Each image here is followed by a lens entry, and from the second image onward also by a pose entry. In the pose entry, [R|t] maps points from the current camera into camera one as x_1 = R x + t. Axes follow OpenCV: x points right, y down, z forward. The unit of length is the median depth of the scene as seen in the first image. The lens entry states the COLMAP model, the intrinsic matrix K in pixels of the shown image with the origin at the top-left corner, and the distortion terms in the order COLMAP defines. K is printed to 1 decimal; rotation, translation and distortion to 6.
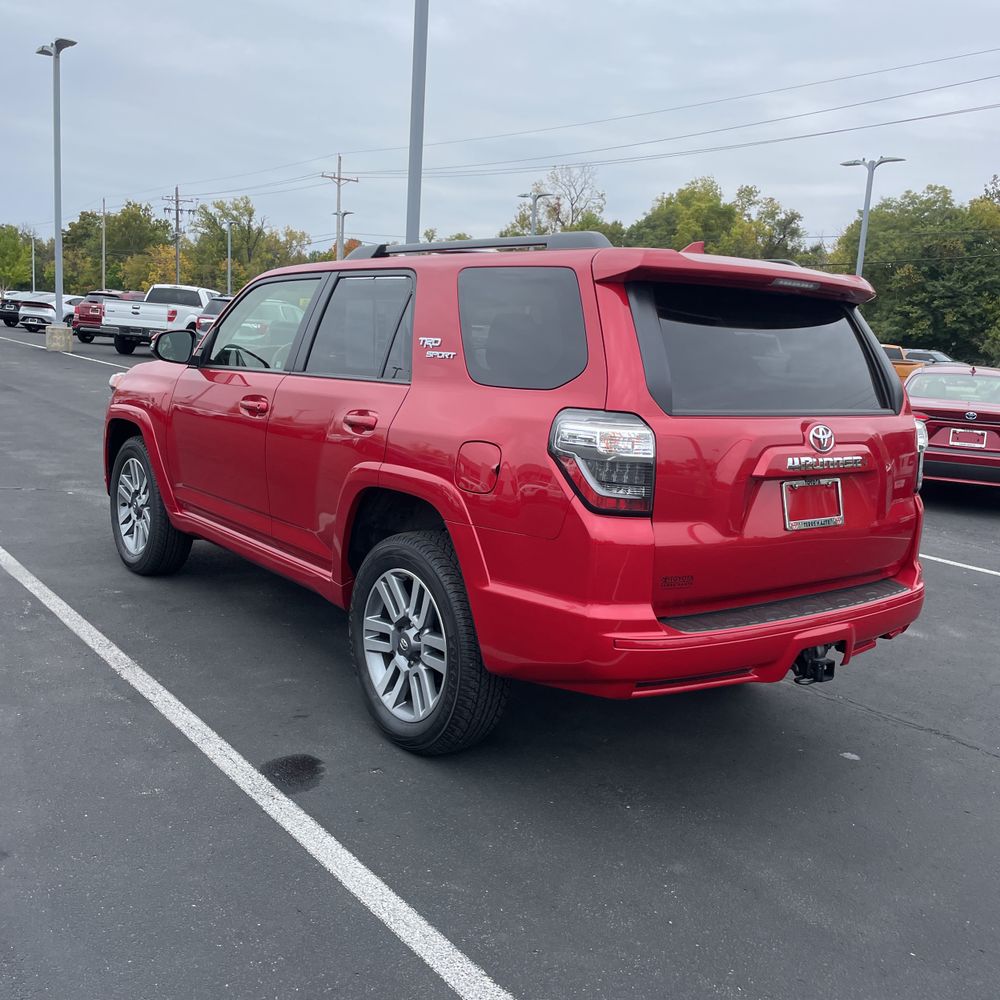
lens RADIAL K [[1015.9, 0, 505.7], [0, 1015.9, 498.2], [0, 0, 1]] dist [0.117787, -0.164989]
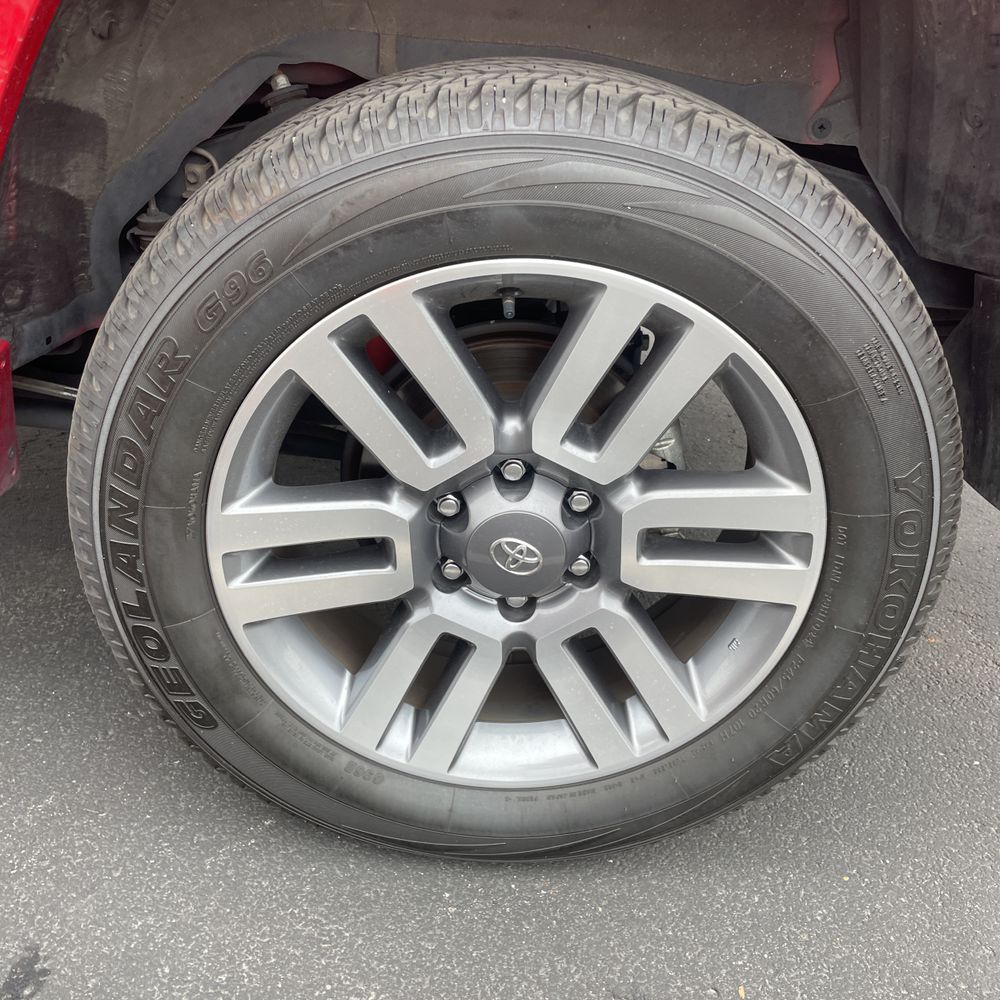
lens RADIAL K [[974.4, 0, 501.4], [0, 974.4, 474.0], [0, 0, 1]] dist [0.043366, -0.002886]
pose [[0.602113, -0.384471, 0.699744, -0.246363], [0.080713, 0.901243, 0.425731, 0.021192], [-0.794321, -0.199860, 0.573682, 0.815836]]
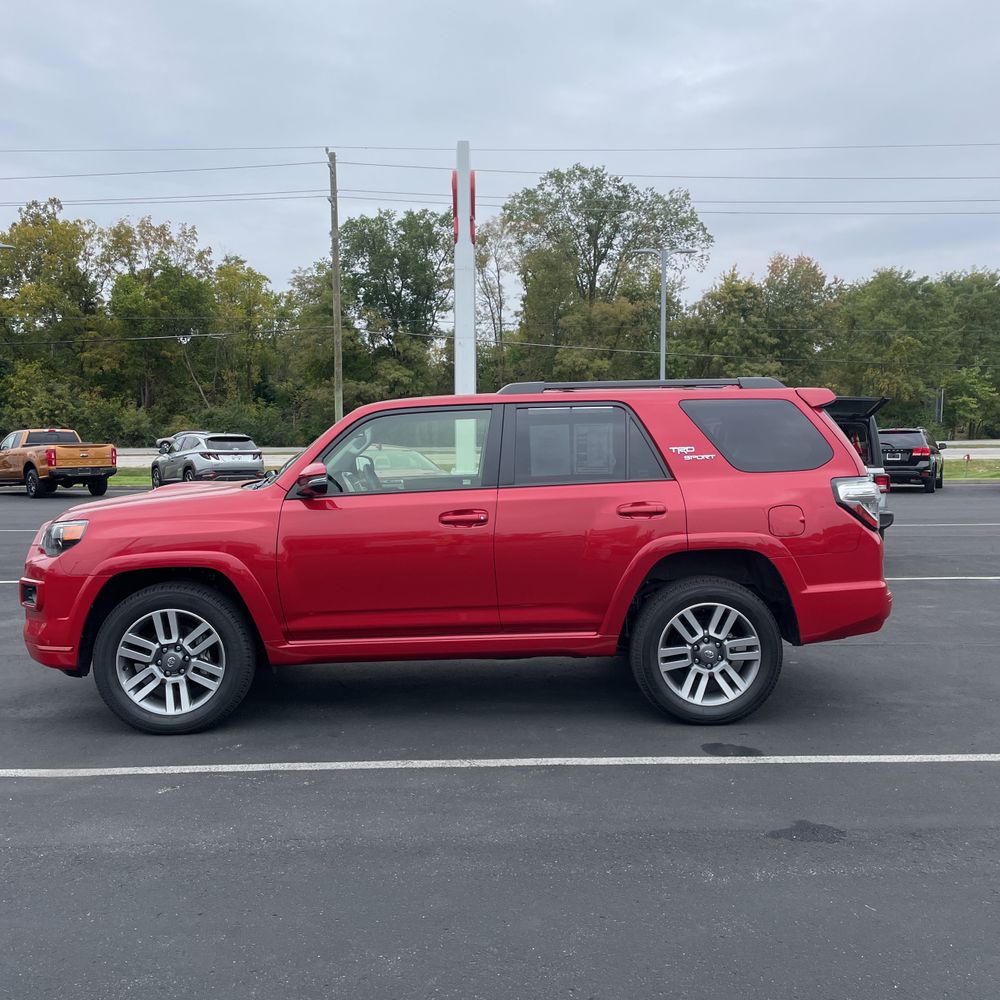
lens RADIAL K [[1037.9, 0, 505.6], [0, 1037.9, 501.0], [0, 0, 1]] dist [0.111702, -0.175886]
pose [[0.582221, -0.122781, 0.803706, -1.363002], [0.178099, 0.983783, 0.021272, -0.148143], [-0.793284, 0.130754, 0.594646, 0.290333]]
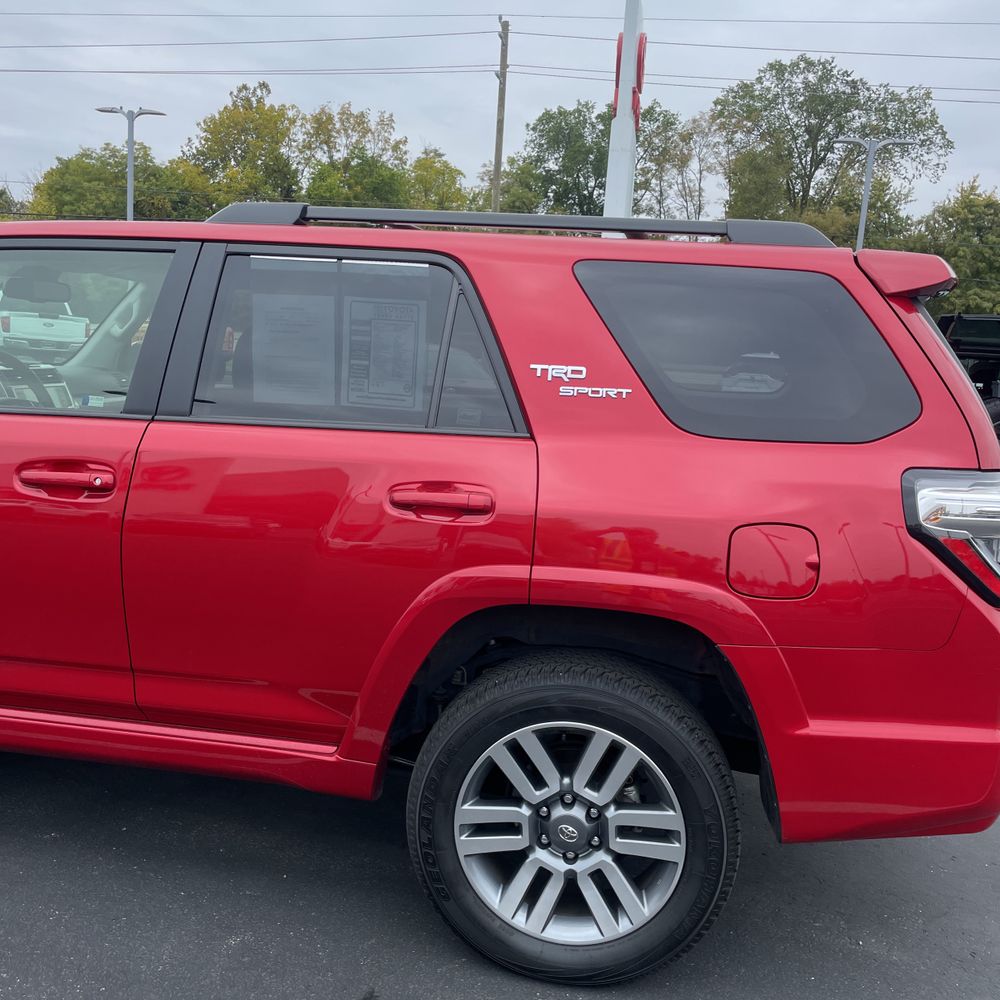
lens RADIAL K [[1026.0, 0, 494.9], [0, 1026.0, 493.7], [0, 0, 1]] dist [0.081225, -0.099462]
pose [[0.738942, -0.116819, 0.663565, -0.518047], [0.091487, 0.993130, 0.072959, -0.119314], [-0.667529, 0.006795, 0.744552, 0.500661]]
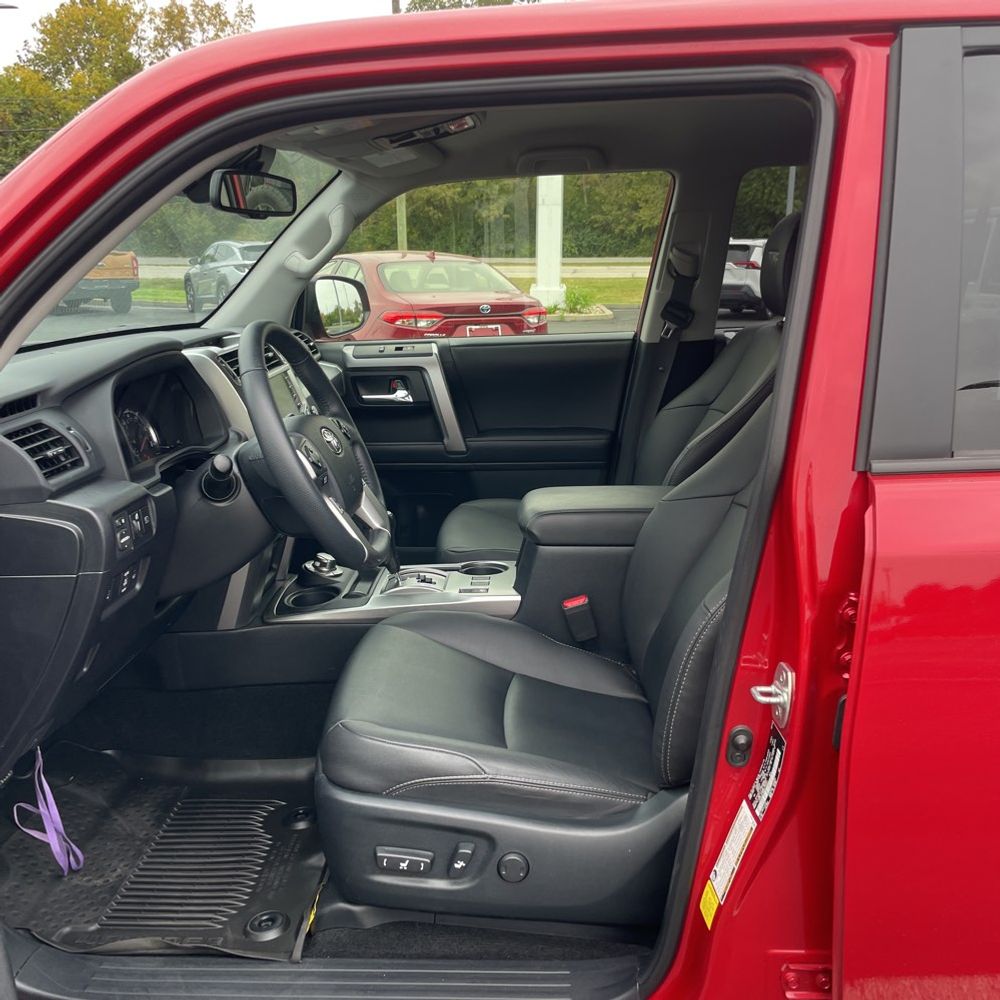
lens RADIAL K [[1019.5, 0, 502.5], [0, 1019.5, 481.6], [0, 0, 1]] dist [0.119185, -0.167479]
pose [[0.642186, -0.234379, 0.729839, -0.494806], [0.164388, 0.972066, 0.167522, -0.195803], [-0.748715, 0.012397, 0.662776, 1.024496]]
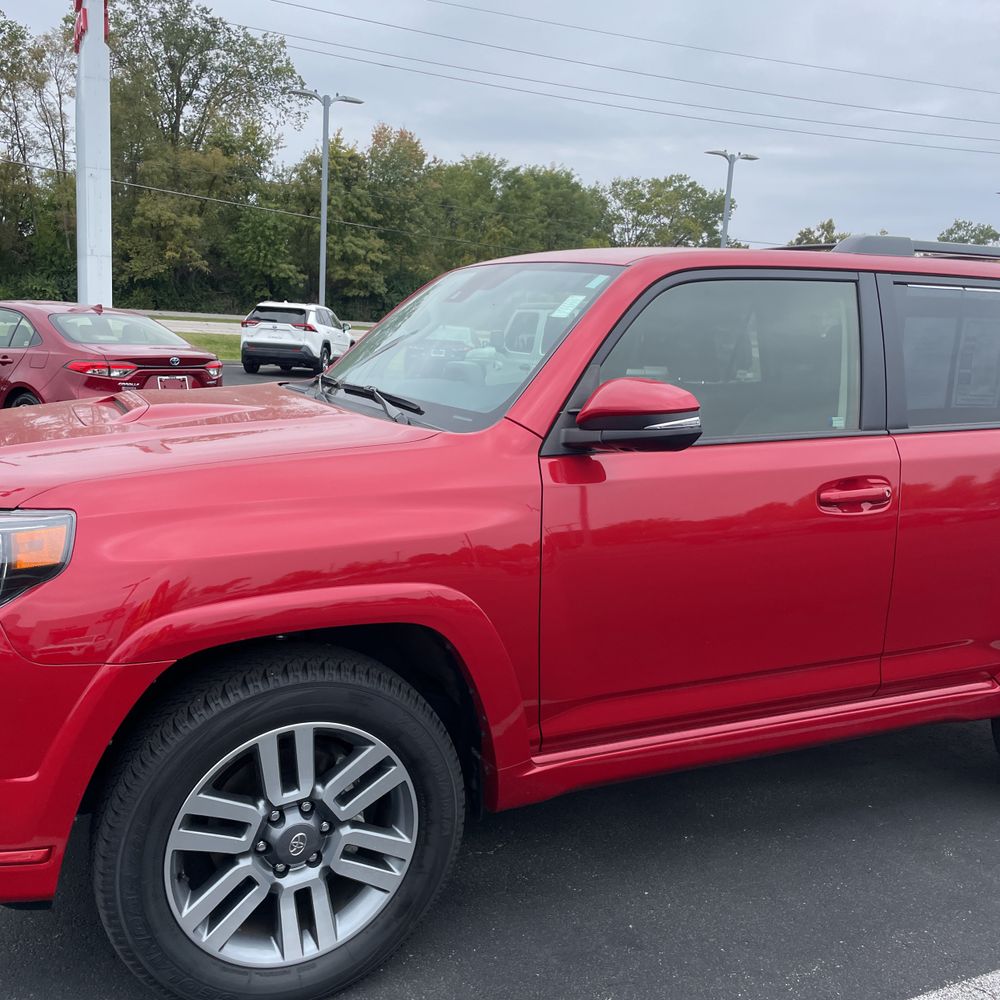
lens RADIAL K [[1025.3, 0, 503.7], [0, 1025.3, 497.8], [0, 0, 1]] dist [0.099339, -0.140764]
pose [[0.201918, -0.222001, 0.953910, -1.013545], [0.118444, 0.972358, 0.201223, -0.275654], [-0.972214, 0.072354, 0.222631, 1.239137]]
